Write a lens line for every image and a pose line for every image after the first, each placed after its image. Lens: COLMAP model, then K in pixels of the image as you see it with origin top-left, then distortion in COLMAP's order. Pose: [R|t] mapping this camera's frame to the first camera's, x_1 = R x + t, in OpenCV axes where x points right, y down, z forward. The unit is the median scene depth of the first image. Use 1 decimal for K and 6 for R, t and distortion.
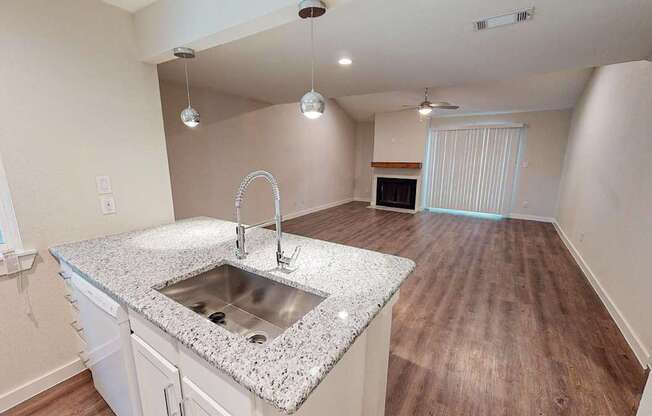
lens RADIAL K [[269.3, 0, 326.6], [0, 269.3, 208.4], [0, 0, 1]] dist [0.001888, -0.000171]
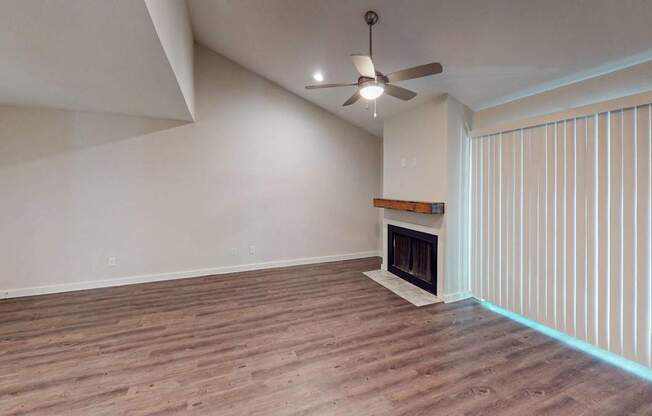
lens RADIAL K [[269.3, 0, 333.2], [0, 269.3, 207.2], [0, 0, 1]] dist [0.001888, -0.000171]
pose [[0.834125, 0.042557, -0.549931, 0.514140], [-0.107120, 0.990535, -0.085824, -0.110912], [0.541074, 0.130497, 0.830789, 0.547574]]
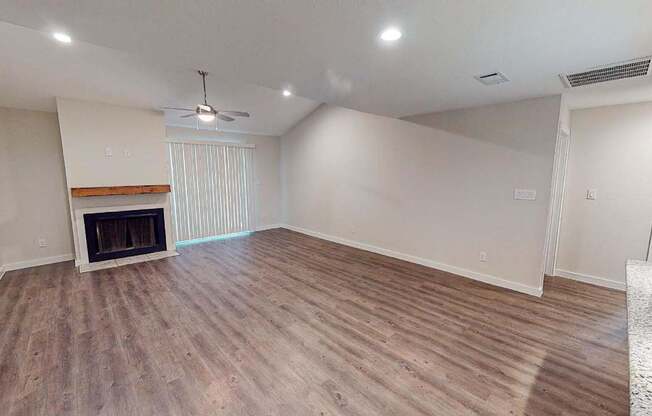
lens RADIAL K [[269.3, 0, 322.5], [0, 269.3, 209.1], [0, 0, 1]] dist [0.001888, -0.000171]
pose [[0.232605, -0.137914, 0.962743, -0.290149], [0.190654, 0.977155, 0.093915, -0.105405], [-0.953701, 0.161705, 0.253585, 0.482627]]
